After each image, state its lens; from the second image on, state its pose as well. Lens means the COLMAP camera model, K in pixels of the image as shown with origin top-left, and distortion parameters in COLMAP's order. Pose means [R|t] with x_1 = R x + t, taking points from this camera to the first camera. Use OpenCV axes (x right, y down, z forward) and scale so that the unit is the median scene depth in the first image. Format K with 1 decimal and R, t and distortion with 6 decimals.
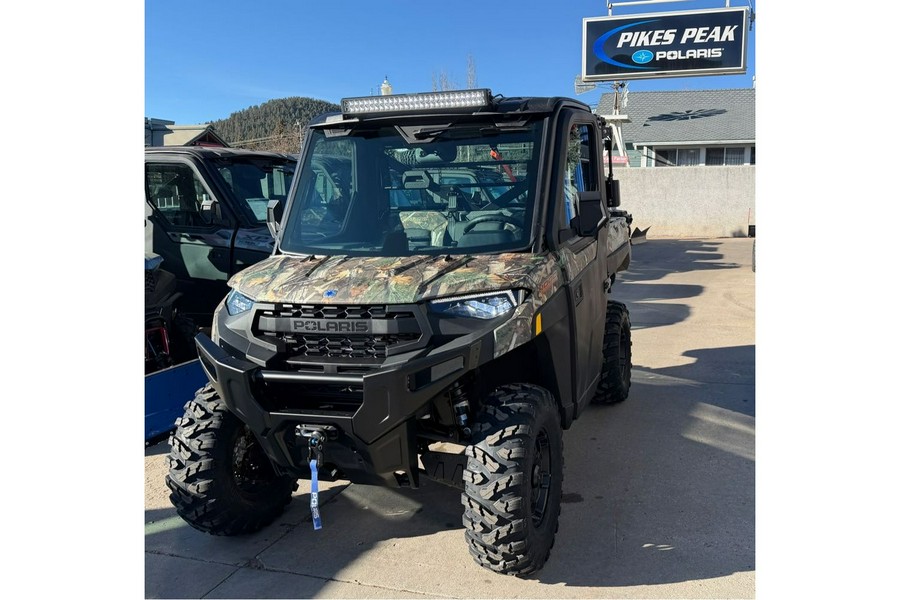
lens RADIAL K [[708.2, 0, 551.5], [0, 708.2, 324.4], [0, 0, 1]] dist [0.091994, 0.000938]
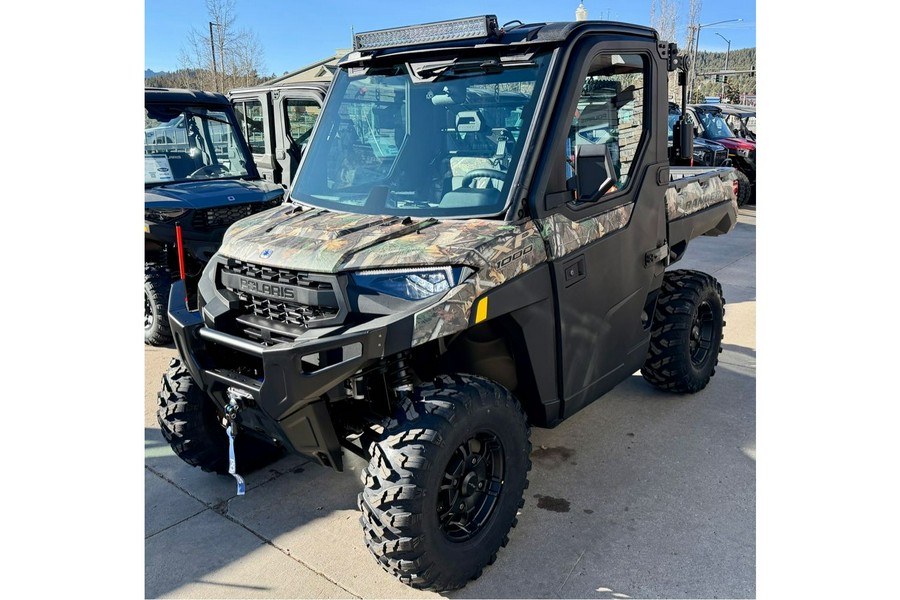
lens RADIAL K [[699.0, 0, 483.2], [0, 699.0, 330.6], [0, 0, 1]] dist [0.069382, -0.001380]
pose [[0.920890, 0.124411, -0.369436, 0.291852], [-0.084575, 0.988895, 0.122201, -0.077511], [0.380537, -0.081288, 0.921186, 0.245557]]
